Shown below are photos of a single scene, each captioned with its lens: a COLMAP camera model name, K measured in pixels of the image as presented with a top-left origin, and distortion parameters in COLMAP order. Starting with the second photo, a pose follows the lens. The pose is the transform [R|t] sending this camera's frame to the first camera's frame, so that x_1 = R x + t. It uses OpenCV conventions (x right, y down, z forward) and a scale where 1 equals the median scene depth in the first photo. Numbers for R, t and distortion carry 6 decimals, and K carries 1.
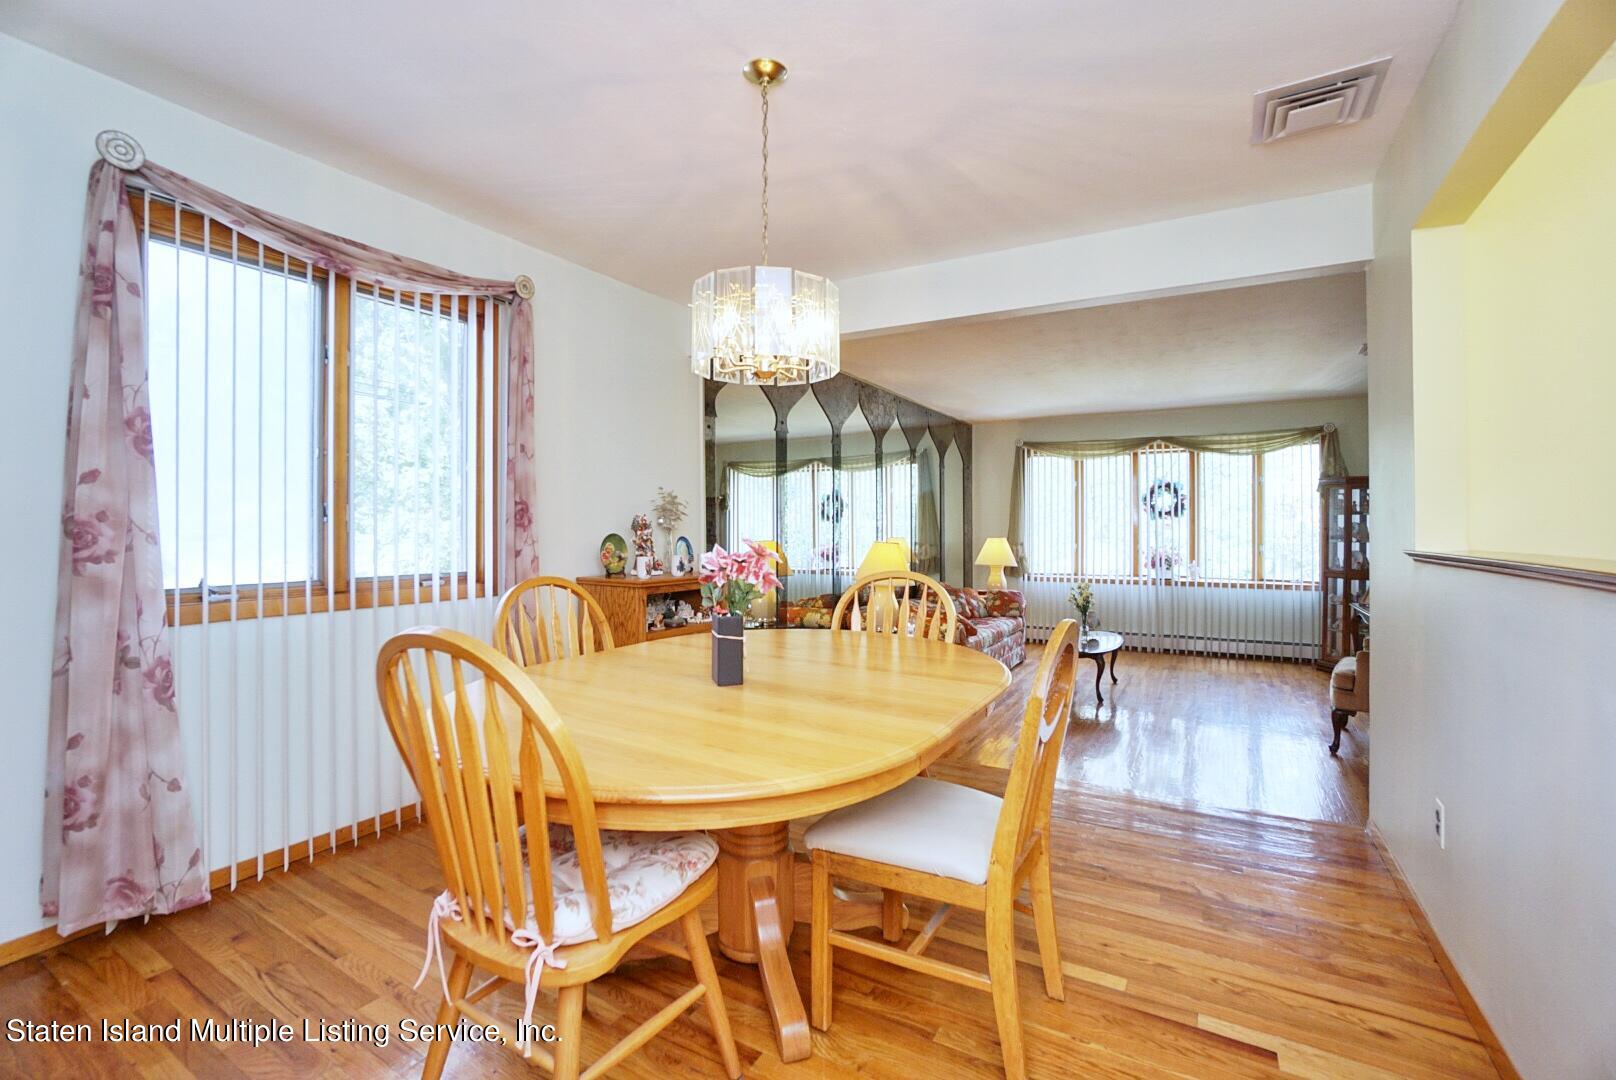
lens RADIAL K [[708.9, 0, 800.9], [0, 708.9, 532.8], [0, 0, 1]] dist [-0.061508, 0.020812]
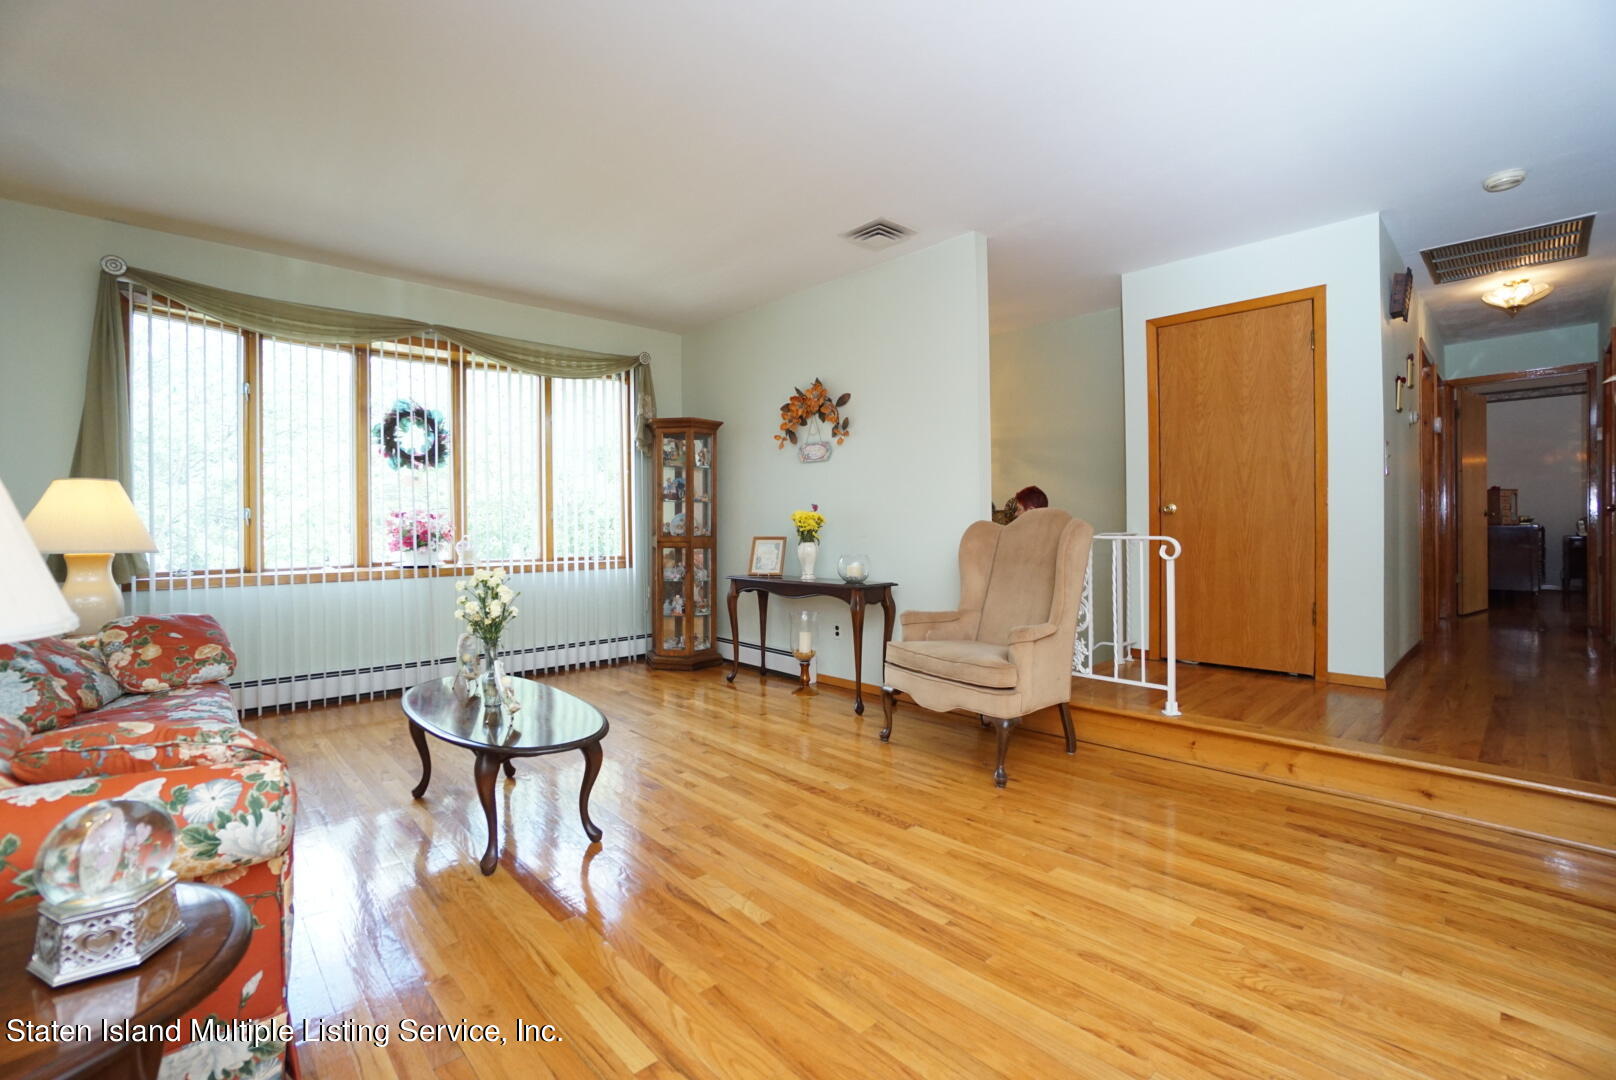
lens RADIAL K [[708.9, 0, 793.5], [0, 708.9, 528.7], [0, 0, 1]] dist [-0.061508, 0.020812]
pose [[0.287272, -0.007815, 0.957817, 0.040895], [0.012843, 0.999908, 0.004306, 0.036963], [-0.957763, 0.011065, 0.287346, 0.552771]]
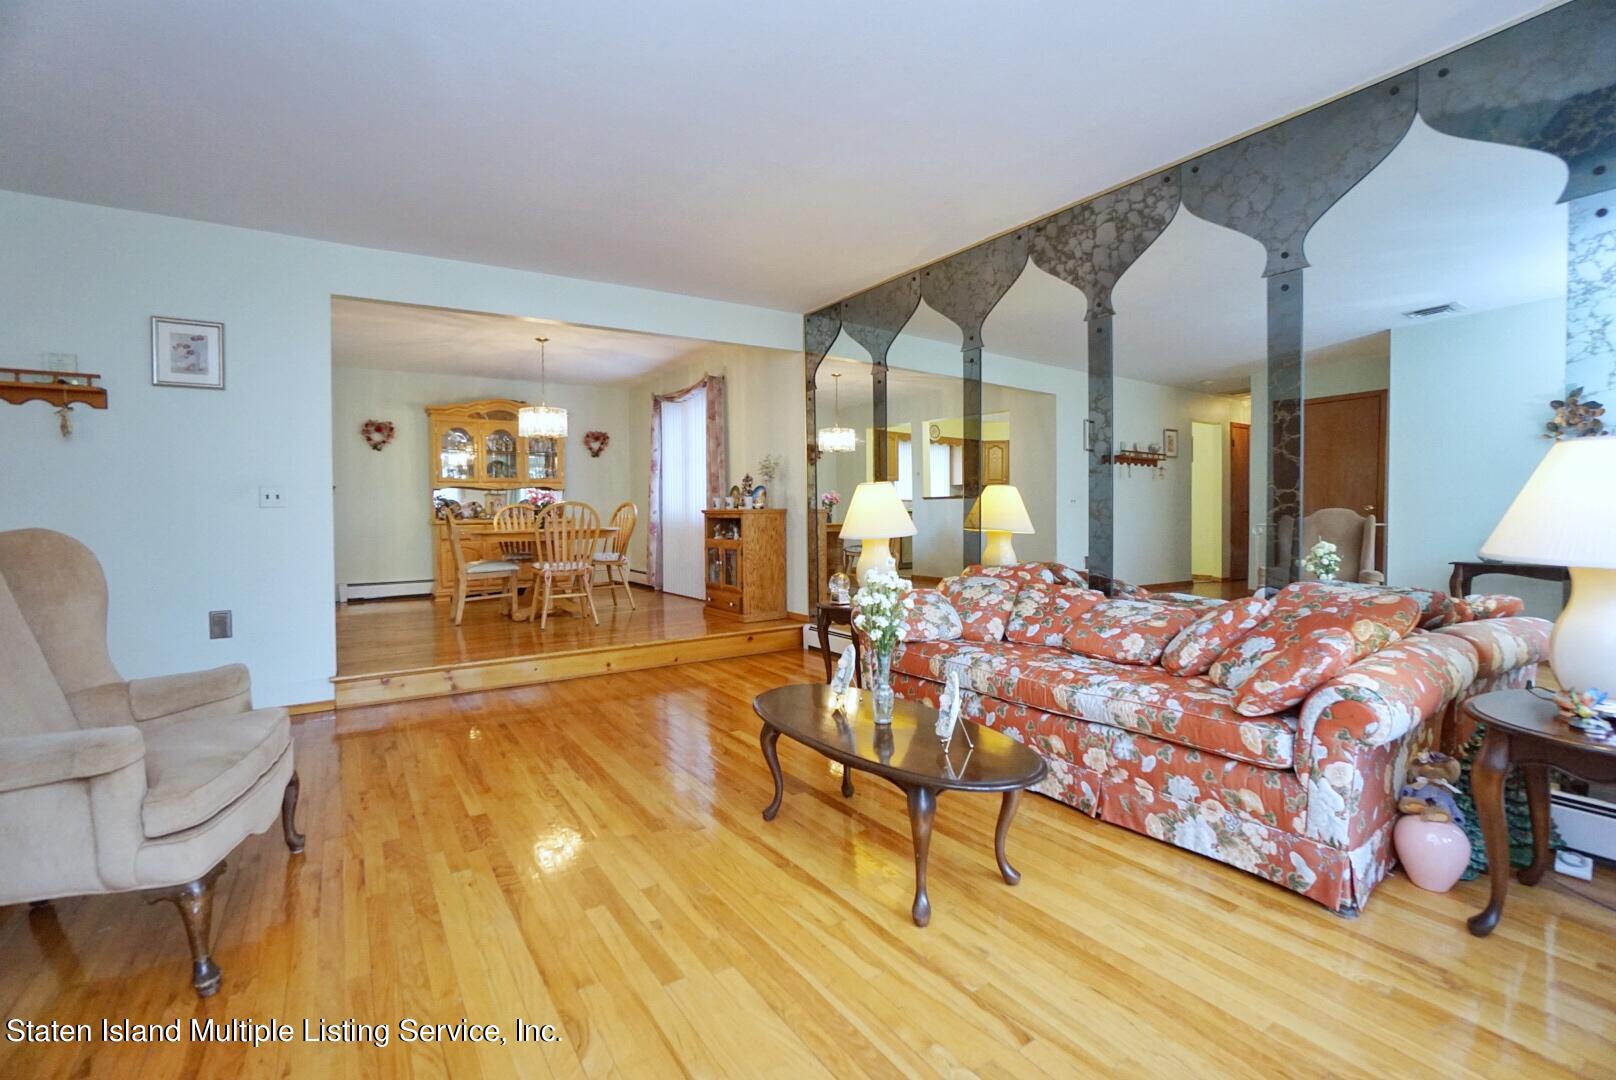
lens RADIAL K [[708.9, 0, 792.3], [0, 708.9, 527.5], [0, 0, 1]] dist [-0.061508, 0.020812]
pose [[-0.438175, 0.023954, -0.898570, 0.602805], [0.005192, 0.999696, 0.024118, 0.029939], [0.898874, 0.005903, -0.438166, 0.882646]]
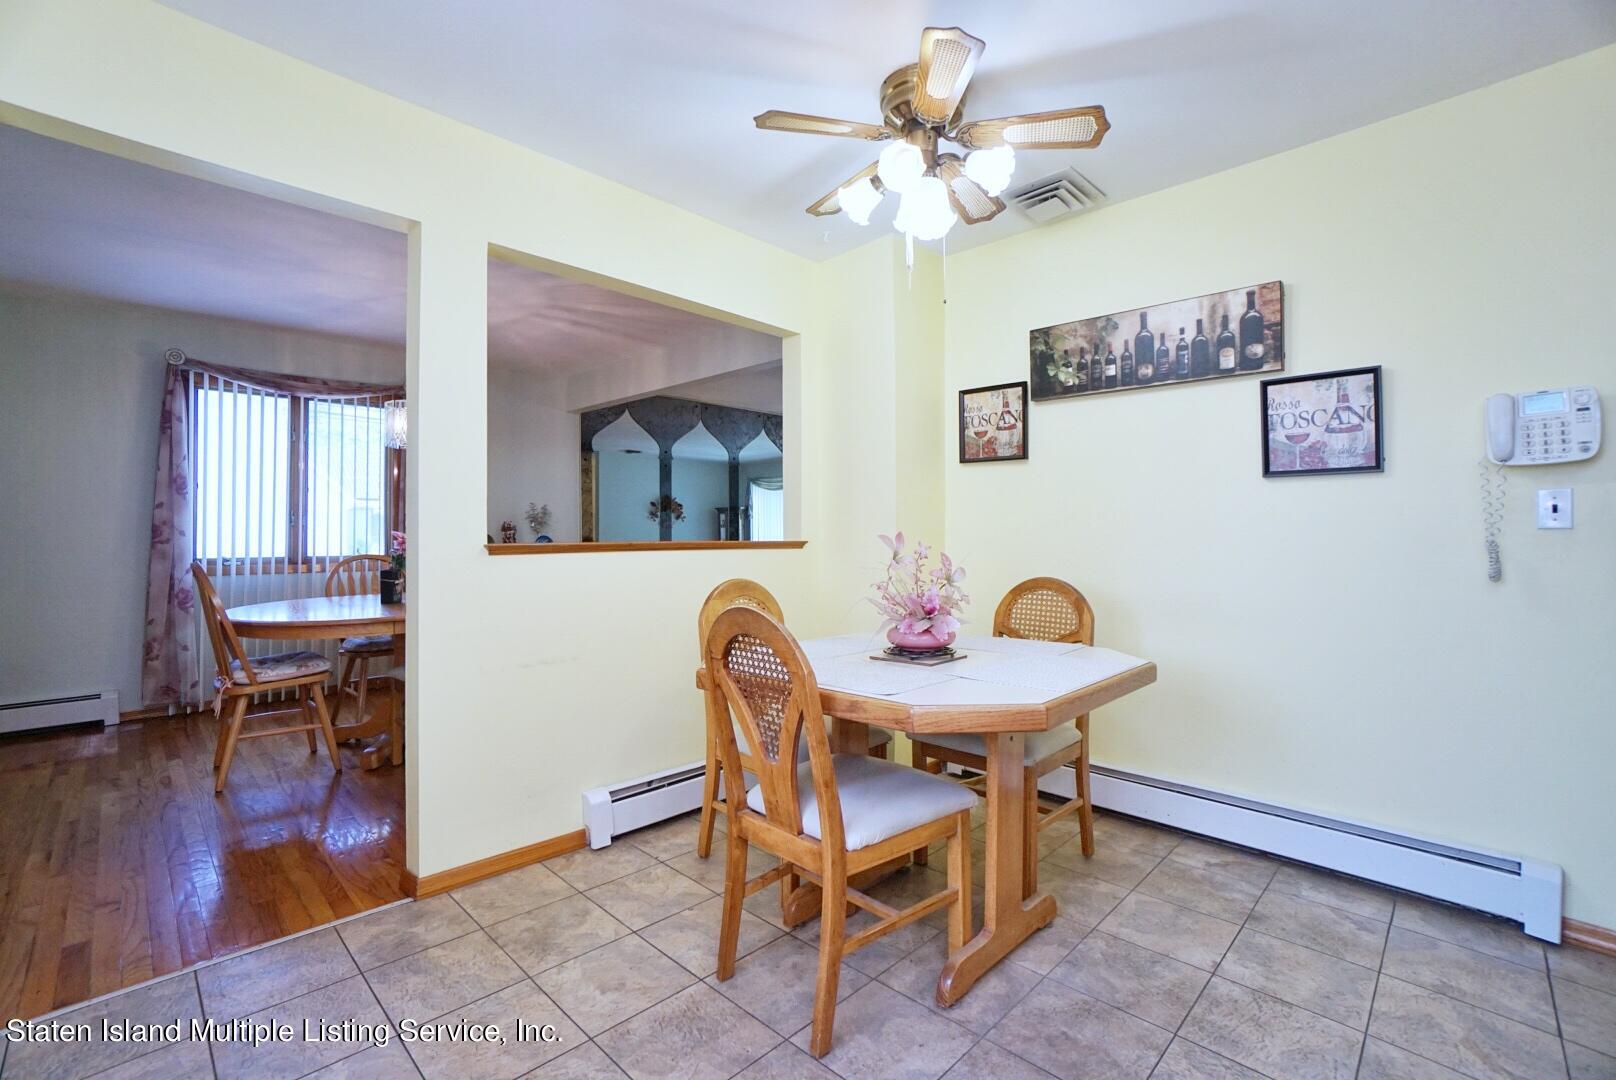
lens RADIAL K [[708.9, 0, 801.3], [0, 708.9, 537.3], [0, 0, 1]] dist [-0.061508, 0.020812]
pose [[0.969016, 0.001152, -0.246995, 0.371120], [-0.001988, 0.999993, -0.003139, 0.006059], [0.246990, 0.003533, 0.969012, -0.156966]]
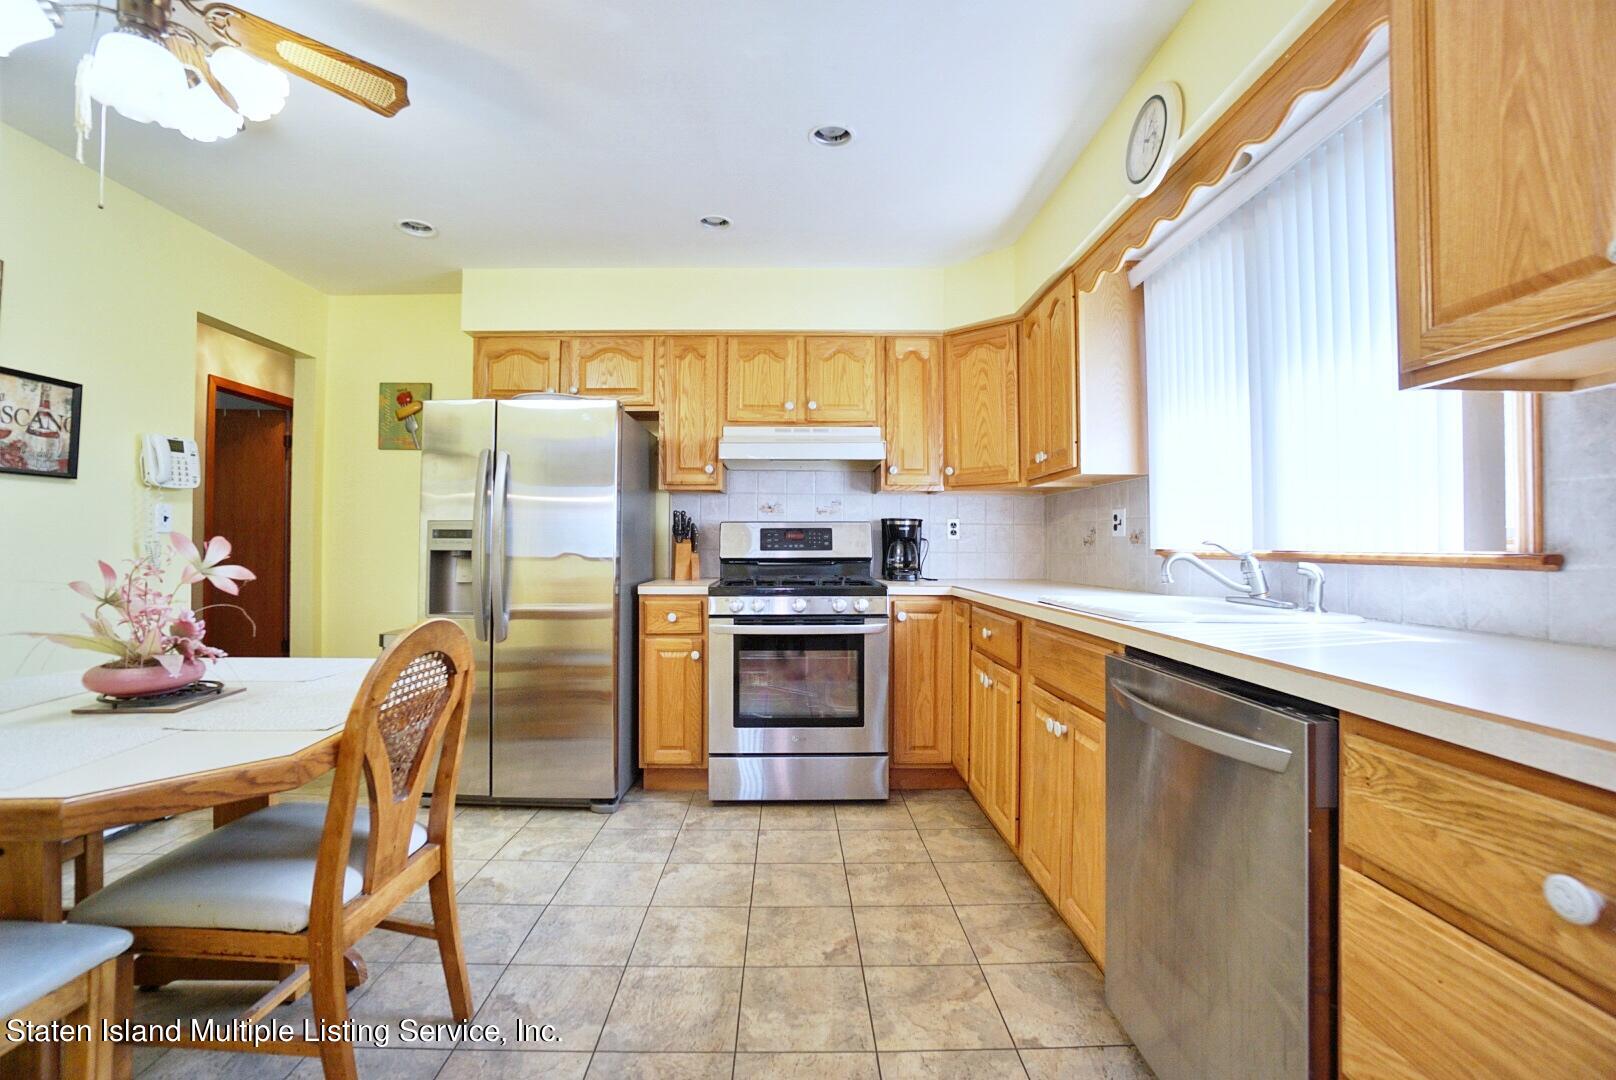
lens RADIAL K [[708.9, 0, 803.3], [0, 708.9, 537.0], [0, 0, 1]] dist [-0.061508, 0.020812]
pose [[-0.519818, 0.004209, 0.854266, 0.092066], [0.000037, 0.999988, -0.004904, 0.005431], [-0.854277, -0.002517, -0.519812, 0.056602]]
